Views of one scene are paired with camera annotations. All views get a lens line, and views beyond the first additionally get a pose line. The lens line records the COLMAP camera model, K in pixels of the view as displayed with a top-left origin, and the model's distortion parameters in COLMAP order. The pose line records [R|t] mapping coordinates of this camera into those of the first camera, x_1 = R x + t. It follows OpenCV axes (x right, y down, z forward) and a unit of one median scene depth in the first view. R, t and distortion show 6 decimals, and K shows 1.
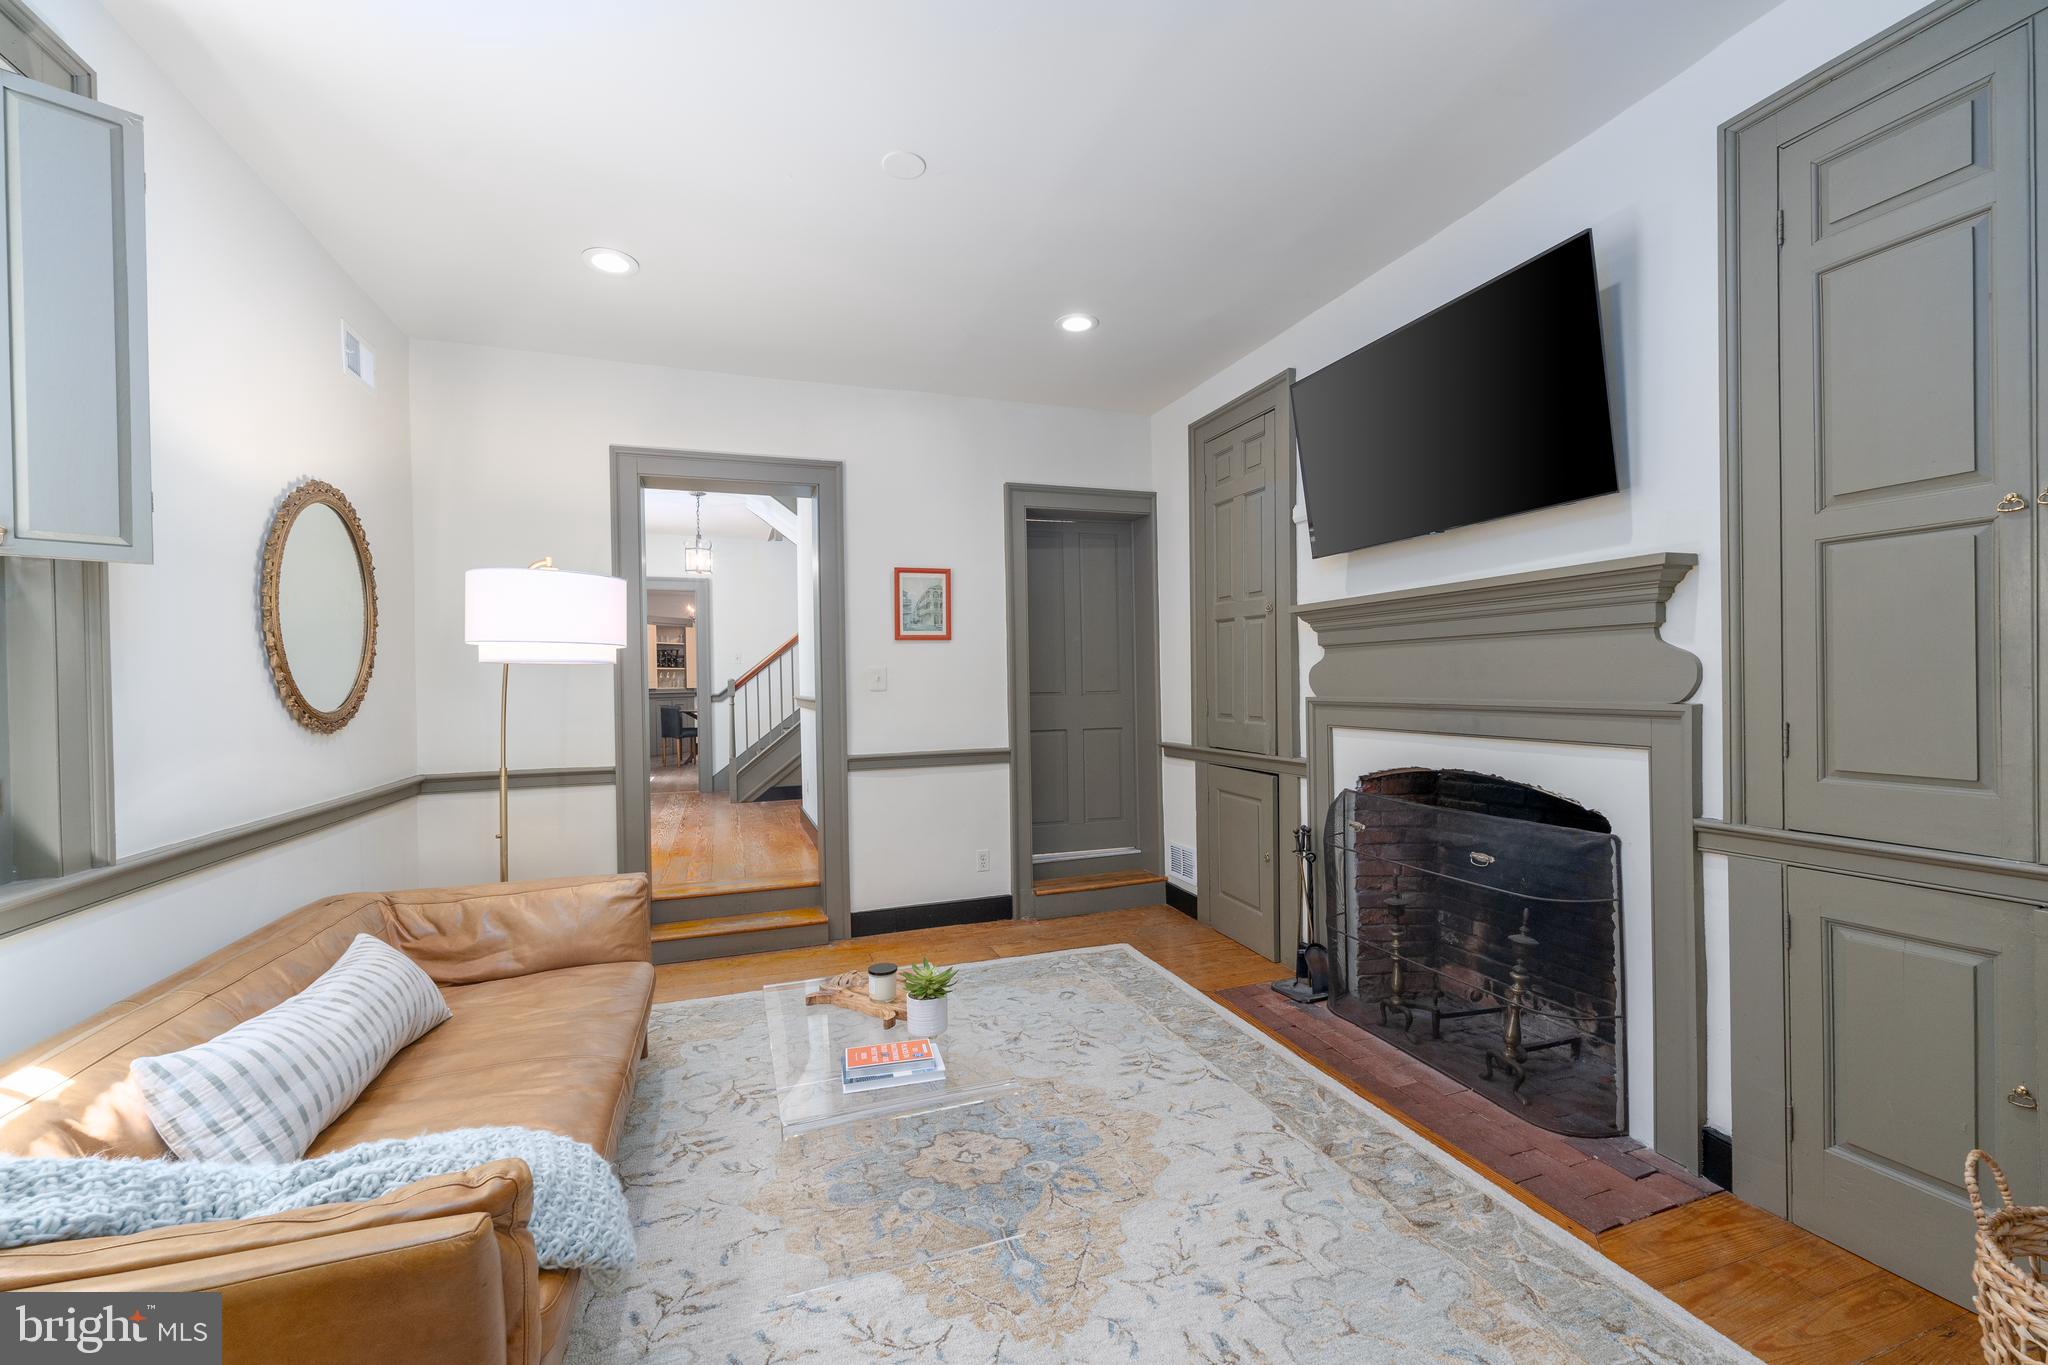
lens RADIAL K [[821.5, 0, 1039.4], [0, 821.5, 688.4], [0, 0, 1]] dist [-0.000983, -0.000550]
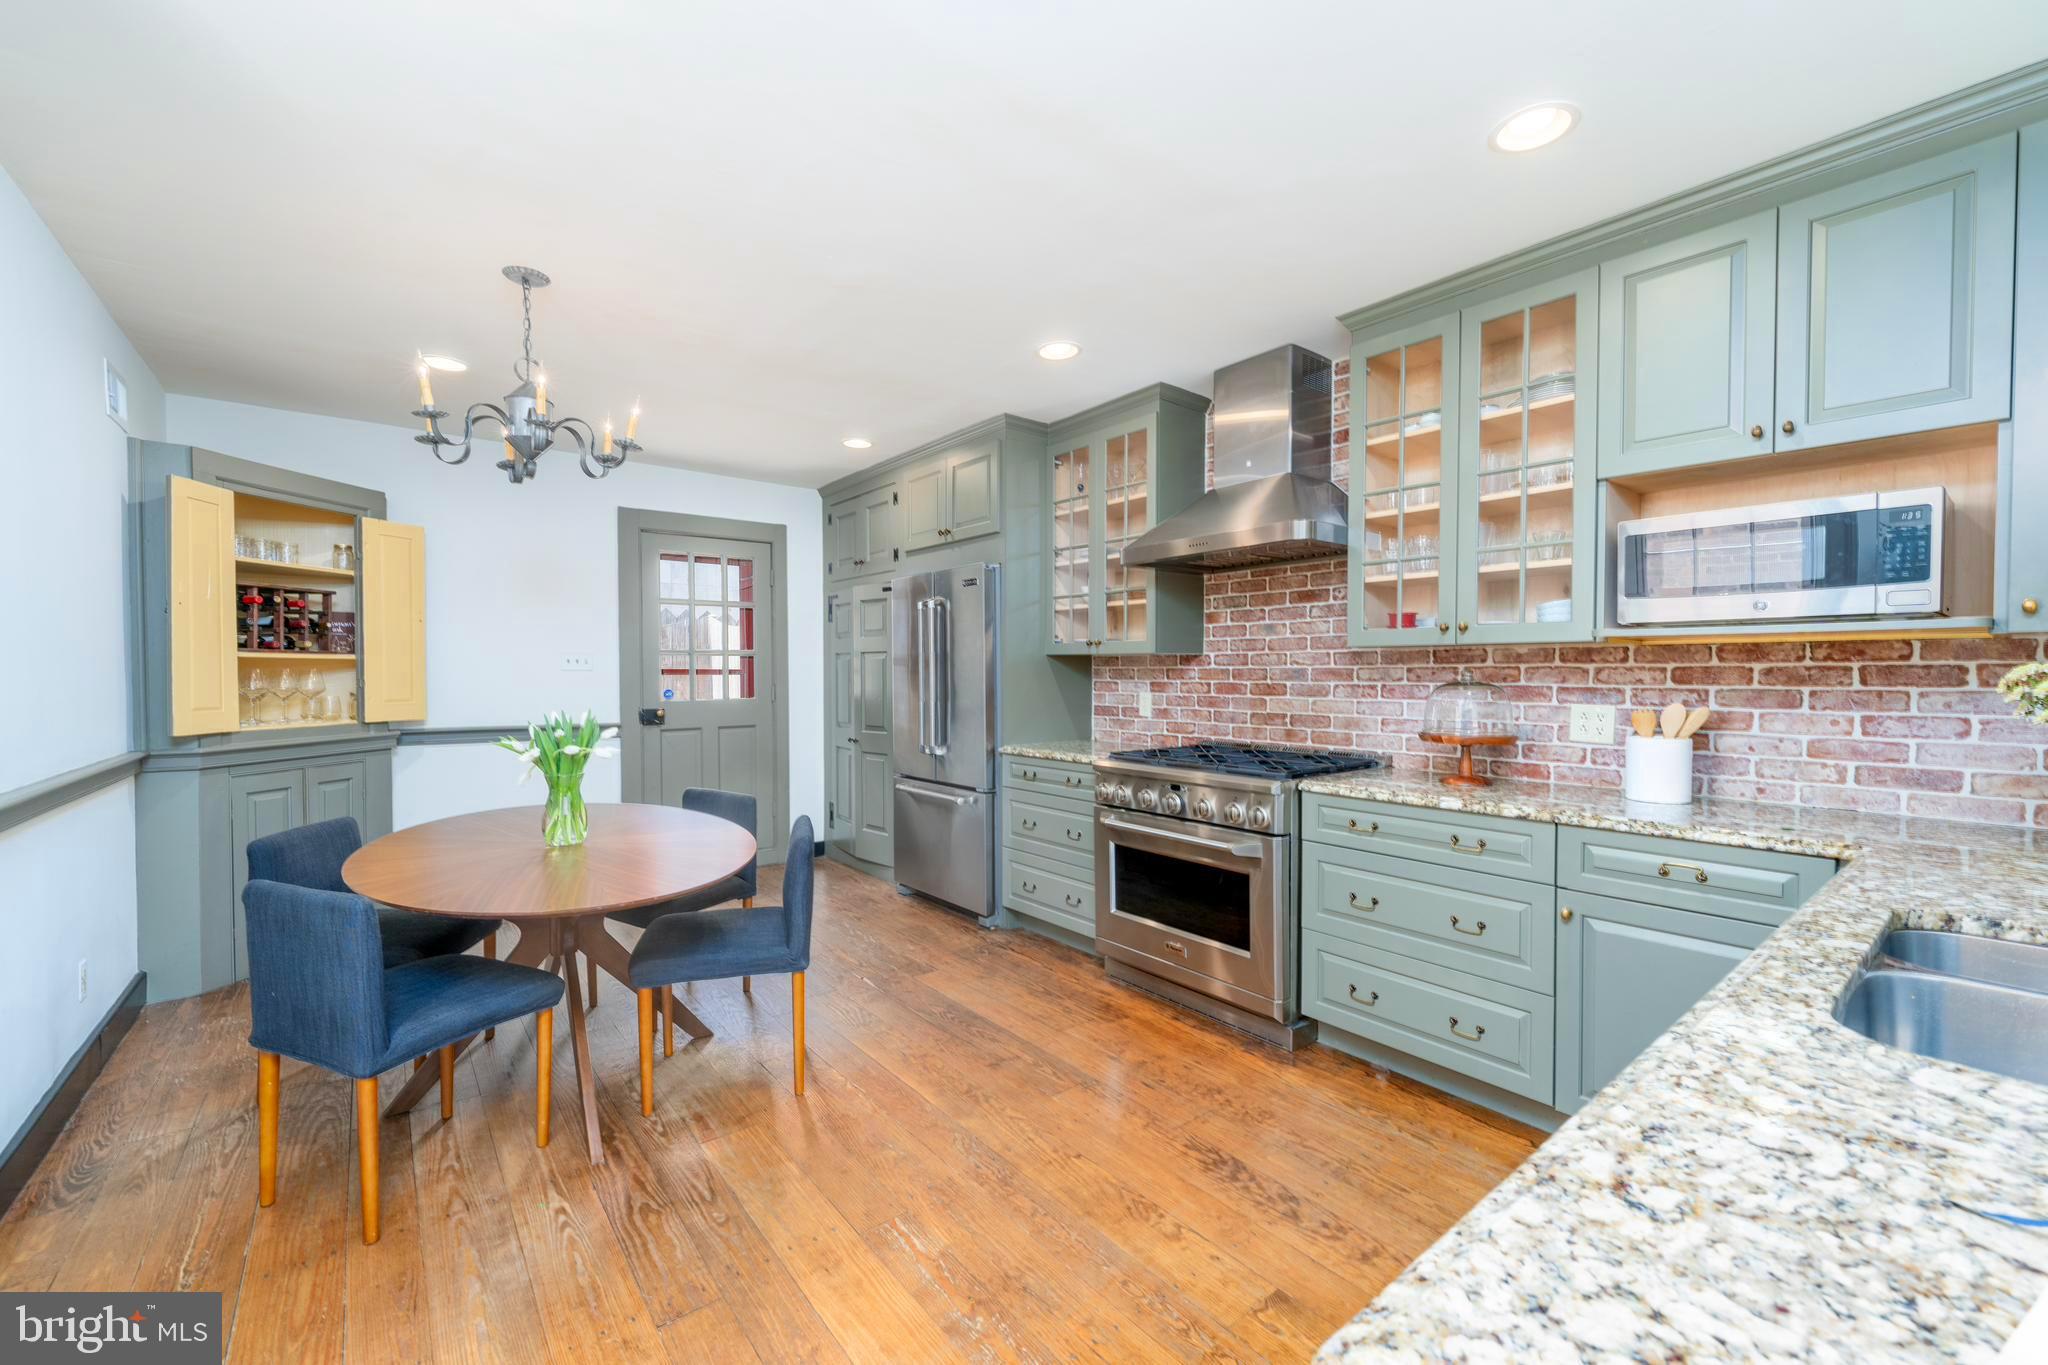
lens RADIAL K [[821.5, 0, 1039.4], [0, 821.5, 688.4], [0, 0, 1]] dist [-0.000983, -0.000550]
pose [[0.948753, 0.009388, 0.315878, -0.804113], [-0.012462, 0.999893, 0.007713, -0.050111], [-0.315772, -0.011254, 0.948768, 1.770392]]
